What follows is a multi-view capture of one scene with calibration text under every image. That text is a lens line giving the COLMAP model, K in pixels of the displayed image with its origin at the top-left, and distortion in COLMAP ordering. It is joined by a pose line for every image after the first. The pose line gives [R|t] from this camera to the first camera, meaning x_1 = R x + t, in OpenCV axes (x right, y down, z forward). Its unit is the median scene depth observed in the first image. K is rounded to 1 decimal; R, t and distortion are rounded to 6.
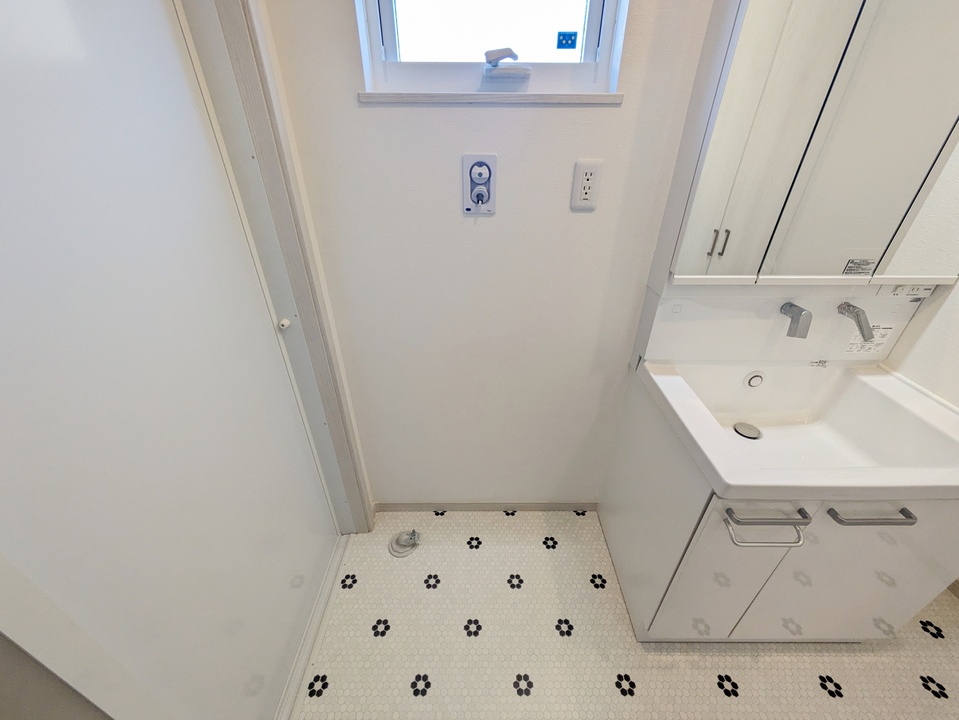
lens RADIAL K [[379.4, 0, 482.7], [0, 379.4, 359.3], [0, 0, 1]] dist [0.001909, 0.000454]
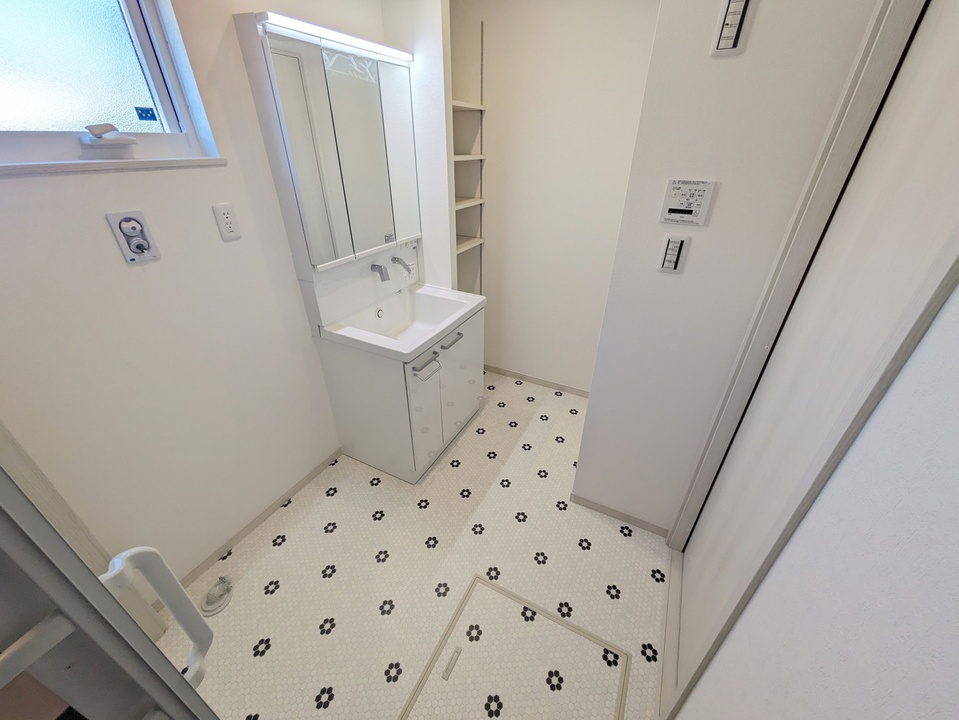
lens RADIAL K [[379.4, 0, 482.7], [0, 379.4, 359.3], [0, 0, 1]] dist [0.001909, 0.000454]
pose [[0.459105, -0.445710, 0.768482, -0.538048], [0.449972, 0.862533, 0.231437, 0.055212], [-0.765995, 0.239541, 0.596550, -0.361353]]
